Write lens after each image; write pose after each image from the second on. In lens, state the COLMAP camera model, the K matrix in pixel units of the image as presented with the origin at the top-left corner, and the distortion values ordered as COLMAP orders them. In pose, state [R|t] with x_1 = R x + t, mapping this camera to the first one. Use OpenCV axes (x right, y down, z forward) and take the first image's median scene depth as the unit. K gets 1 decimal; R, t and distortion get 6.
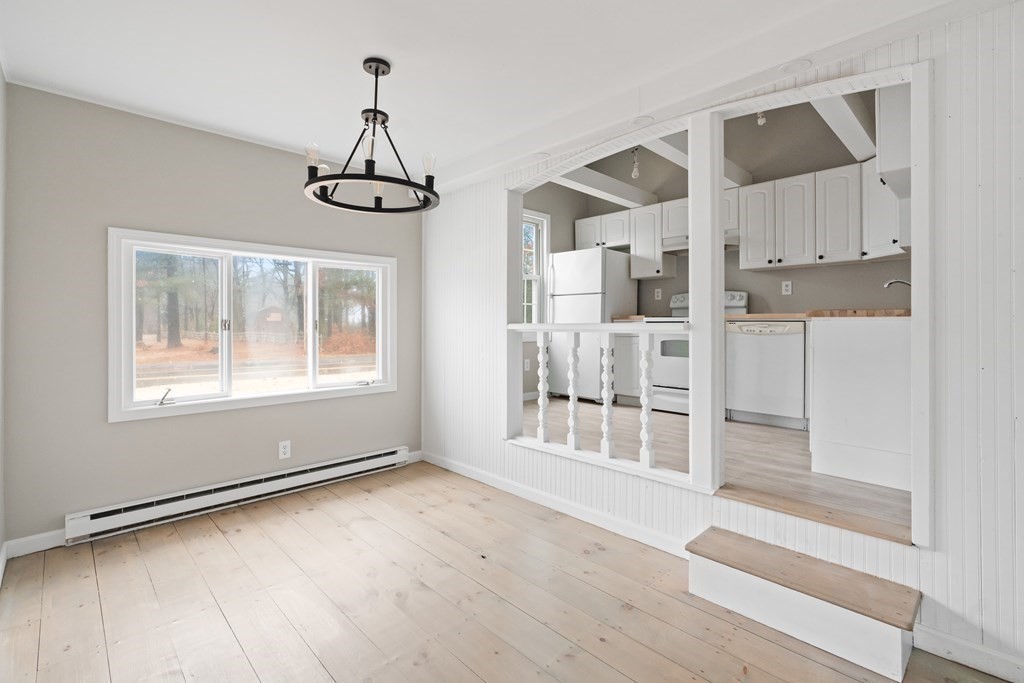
lens RADIAL K [[463.7, 0, 512.8], [0, 463.7, 321.1], [0, 0, 1]] dist [-0.001790, 0.000032]
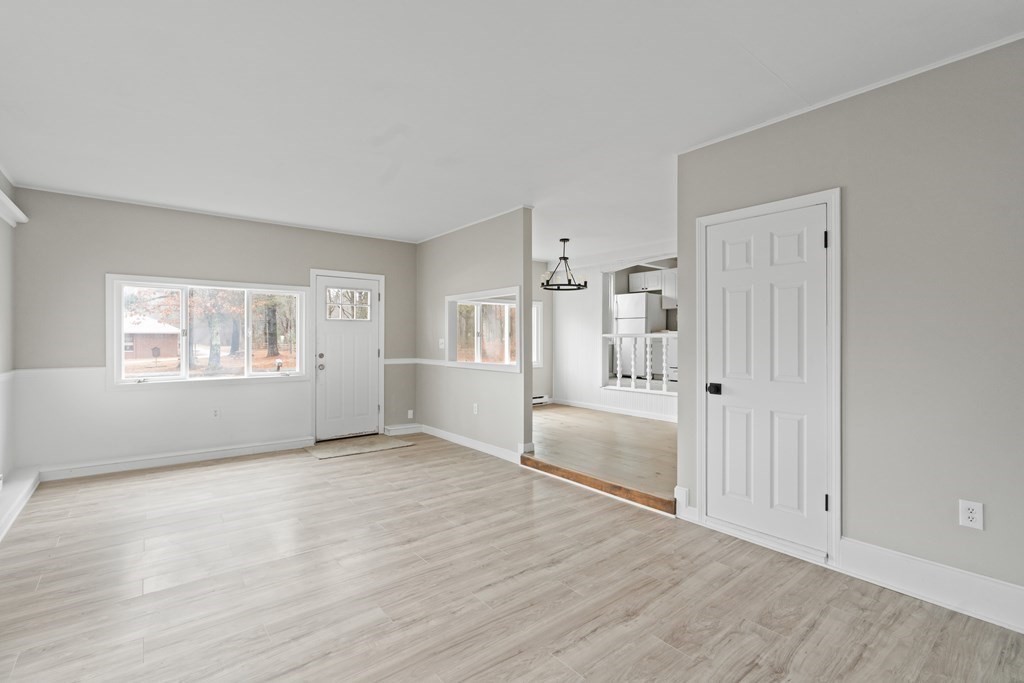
lens RADIAL K [[457.8, 0, 508.0], [0, 457.8, 331.8], [0, 0, 1]] dist [-0.004711, -0.000683]
pose [[0.995700, 0.000144, -0.092633, -0.190769], [-0.000858, 0.999970, -0.007676, 0.009361], [0.092629, 0.007722, 0.995671, -0.892447]]
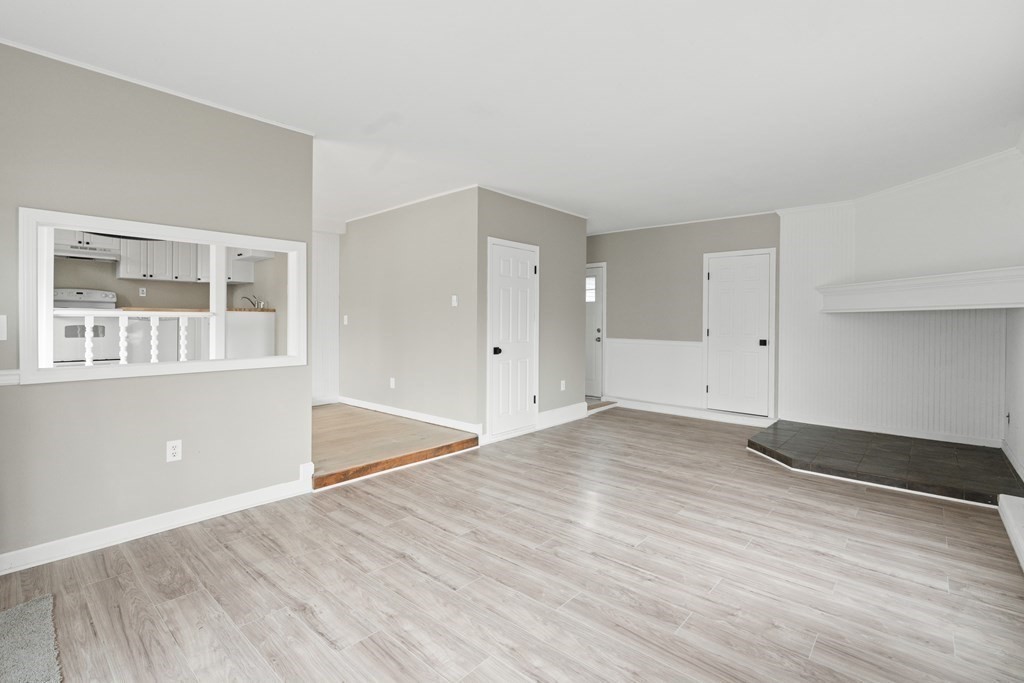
lens RADIAL K [[466.3, 0, 497.7], [0, 466.3, 329.1], [0, 0, 1]] dist [-0.008355, 0.000253]
pose [[-0.058527, -0.011958, 0.998214, -1.026012], [-0.008522, 0.999898, 0.011479, 0.025636], [-0.998249, -0.007835, -0.058622, -0.118728]]
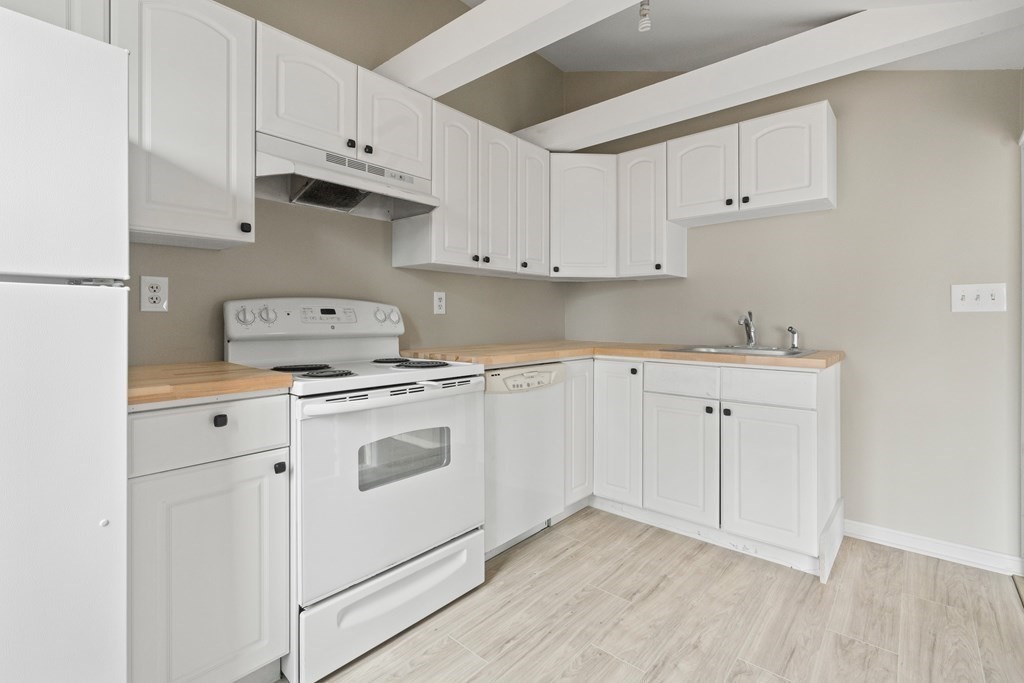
lens RADIAL K [[463.7, 0, 512.8], [0, 463.7, 321.1], [0, 0, 1]] dist [-0.001790, 0.000032]
pose [[-0.076068, -0.006184, 0.997083, -0.018104], [-0.005365, 0.999969, 0.005793, -0.049764], [-0.997088, -0.004908, -0.076099, 0.910375]]
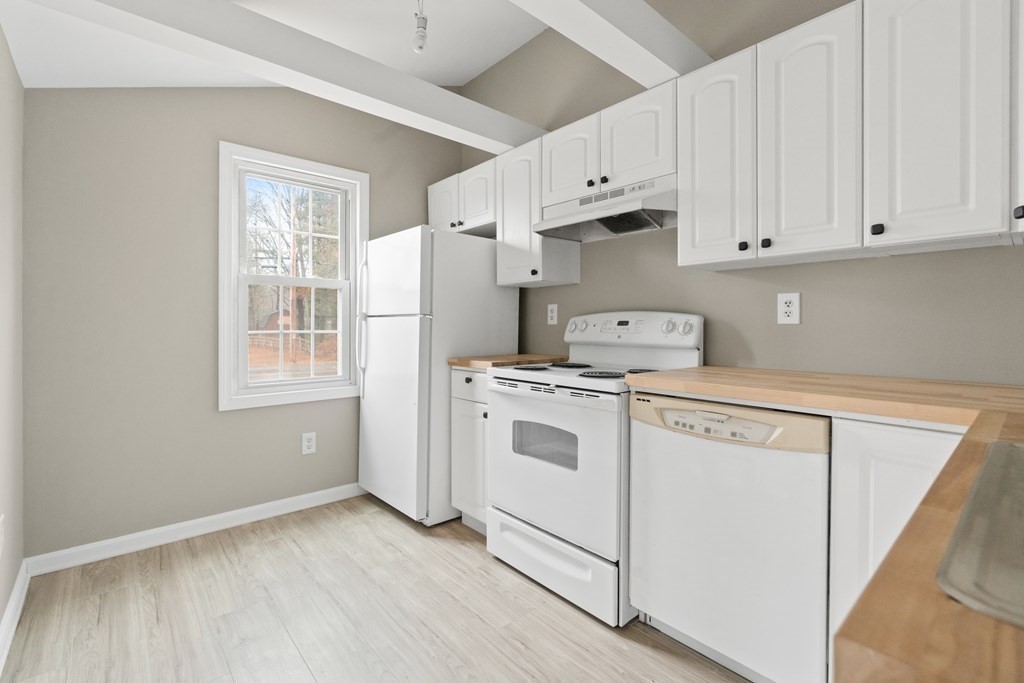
lens RADIAL K [[457.8, 0, 508.0], [0, 457.8, 331.8], [0, 0, 1]] dist [-0.004711, -0.000683]
pose [[0.998640, 0.000713, -0.052127, 0.336519], [0.000264, 0.999824, 0.018736, -0.055421], [0.052131, -0.018724, 0.998465, 0.534570]]
